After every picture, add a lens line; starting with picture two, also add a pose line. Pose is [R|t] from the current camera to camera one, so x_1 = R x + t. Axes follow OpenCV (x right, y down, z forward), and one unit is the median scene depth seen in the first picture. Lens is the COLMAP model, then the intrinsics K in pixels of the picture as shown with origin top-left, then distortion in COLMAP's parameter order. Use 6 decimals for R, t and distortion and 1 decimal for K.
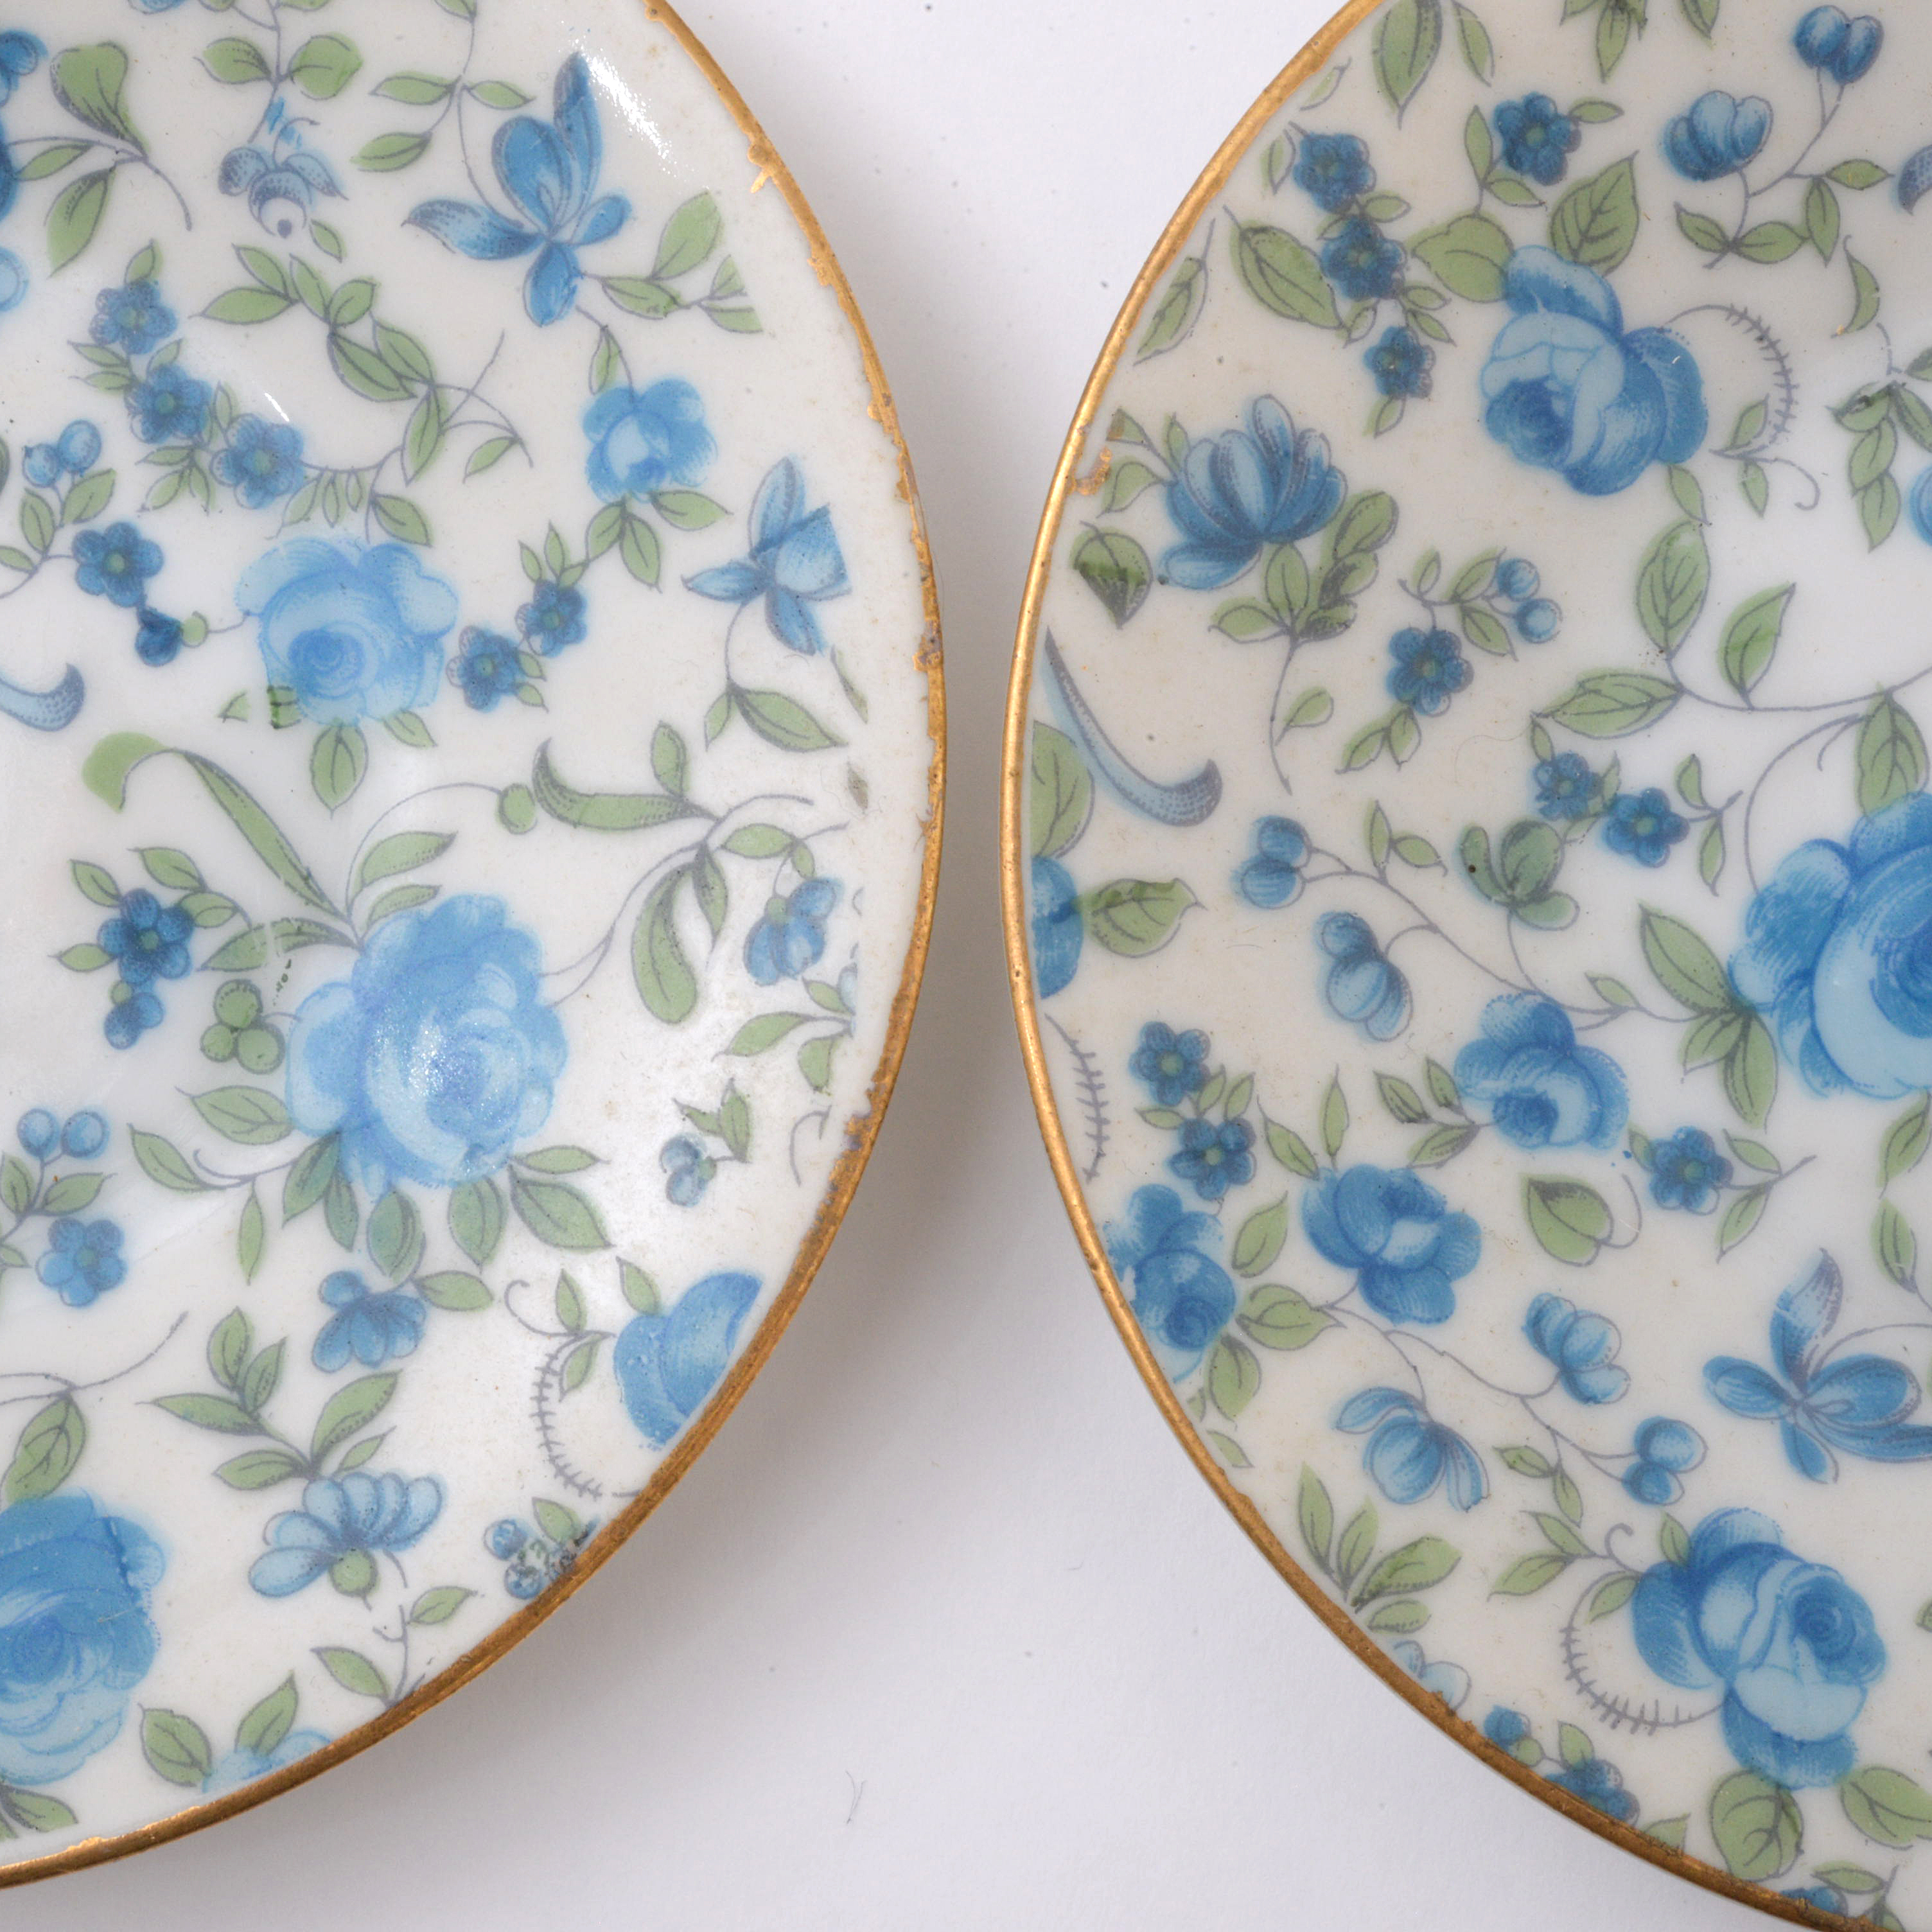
lens RADIAL K [[5221.2, 0, 966.0], [0, 5221.2, 966.0], [0, 0, 1]] dist [-0.062450, 0.553858]
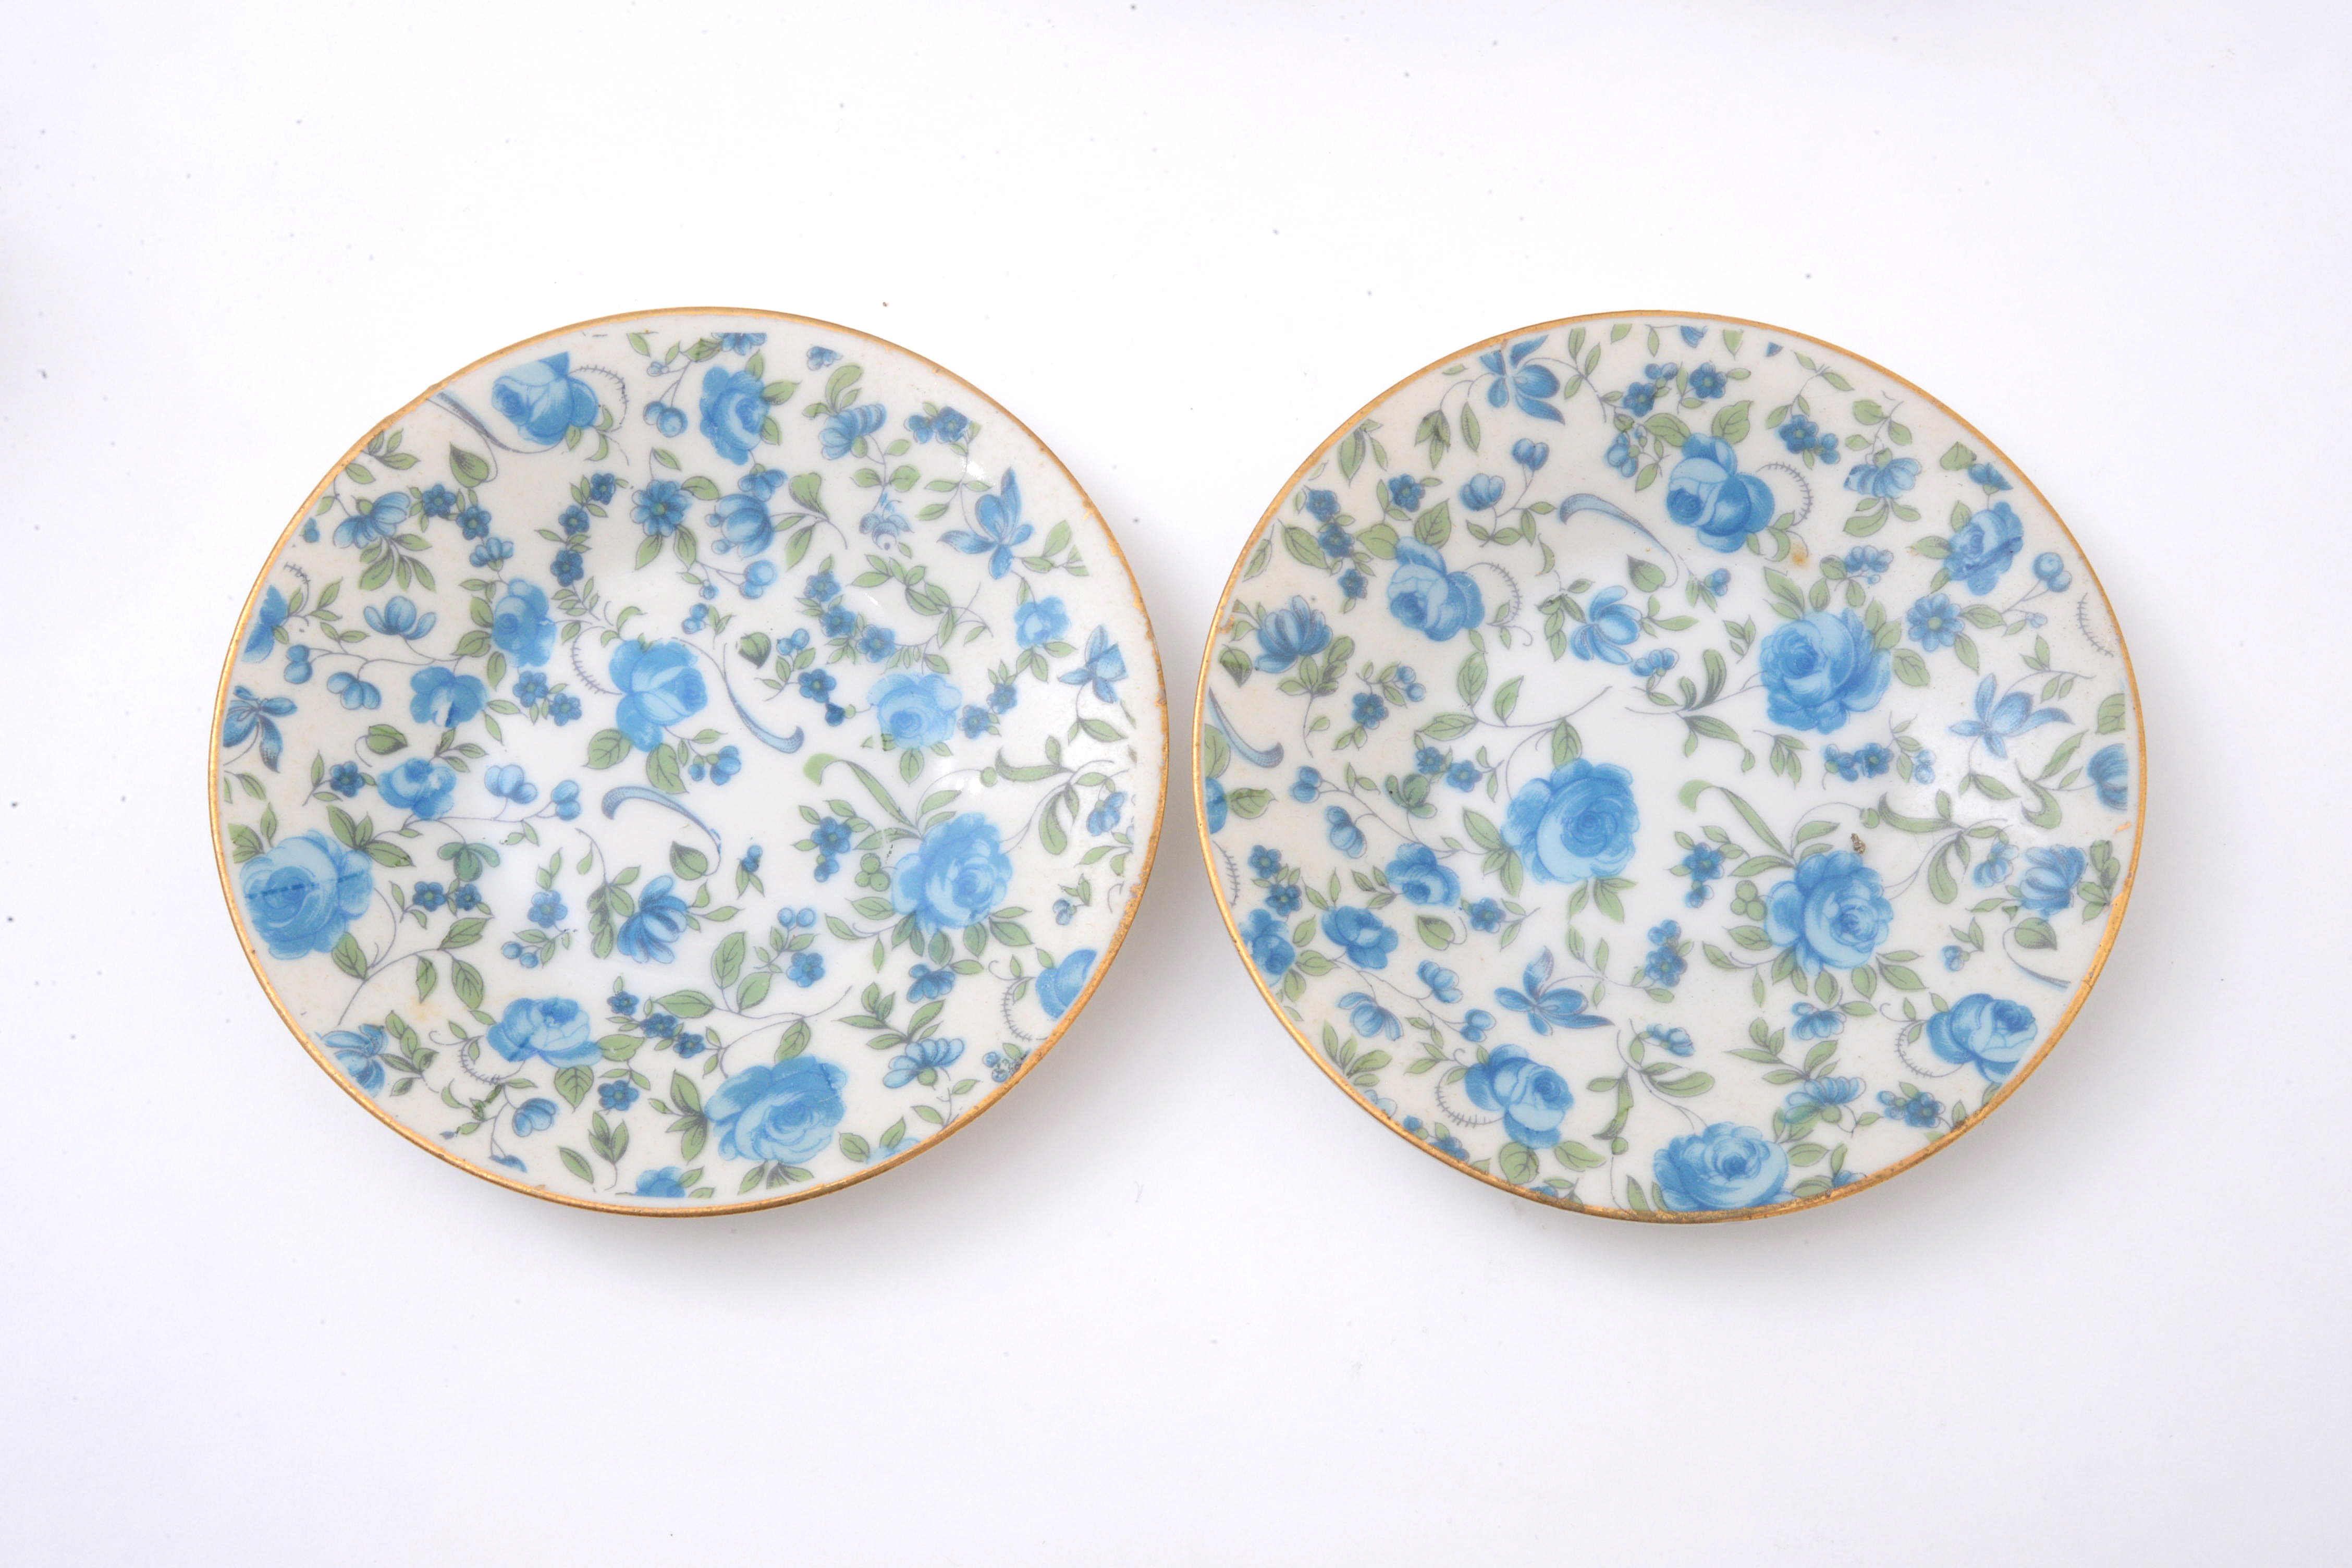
lens RADIAL K [[4106.4, 0, 1176.0], [0, 4106.4, 784.0], [0, 0, 1]] dist [-0.010481, -0.002937]
pose [[0.999753, -0.021417, 0.005973, -0.012111], [0.022191, 0.977845, -0.208152, 0.369203], [-0.001383, 0.208233, 0.978078, -0.840092]]
